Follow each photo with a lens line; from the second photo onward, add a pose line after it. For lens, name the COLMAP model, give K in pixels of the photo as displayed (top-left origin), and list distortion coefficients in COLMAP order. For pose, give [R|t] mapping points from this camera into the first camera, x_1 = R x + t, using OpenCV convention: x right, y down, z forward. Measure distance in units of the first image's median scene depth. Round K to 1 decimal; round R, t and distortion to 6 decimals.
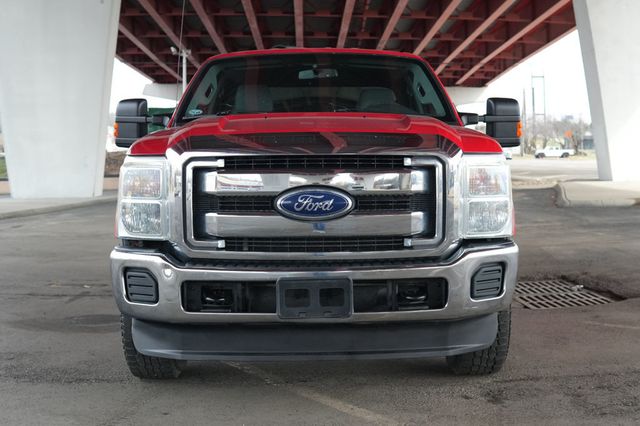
lens RADIAL K [[866.8, 0, 320.0], [0, 866.8, 213.0], [0, 0, 1]] dist [-0.223270, 0.000484]
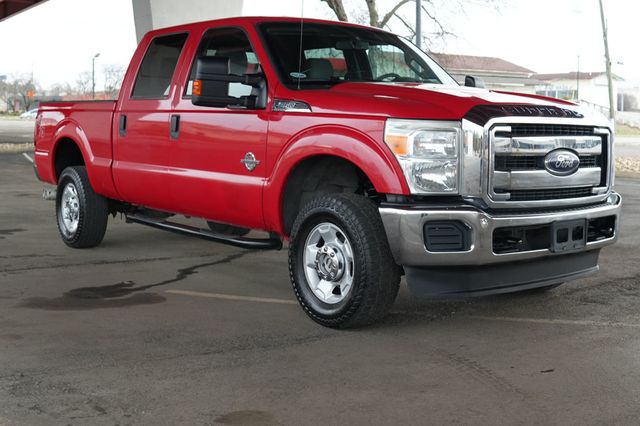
lens RADIAL K [[866.8, 0, 320.0], [0, 866.8, 213.0], [0, 0, 1]] dist [-0.223270, 0.000484]
pose [[0.797717, -0.044423, 0.601393, -1.040223], [0.016218, 0.998503, 0.052244, -0.006860], [-0.602814, -0.031923, 0.797243, 0.206628]]
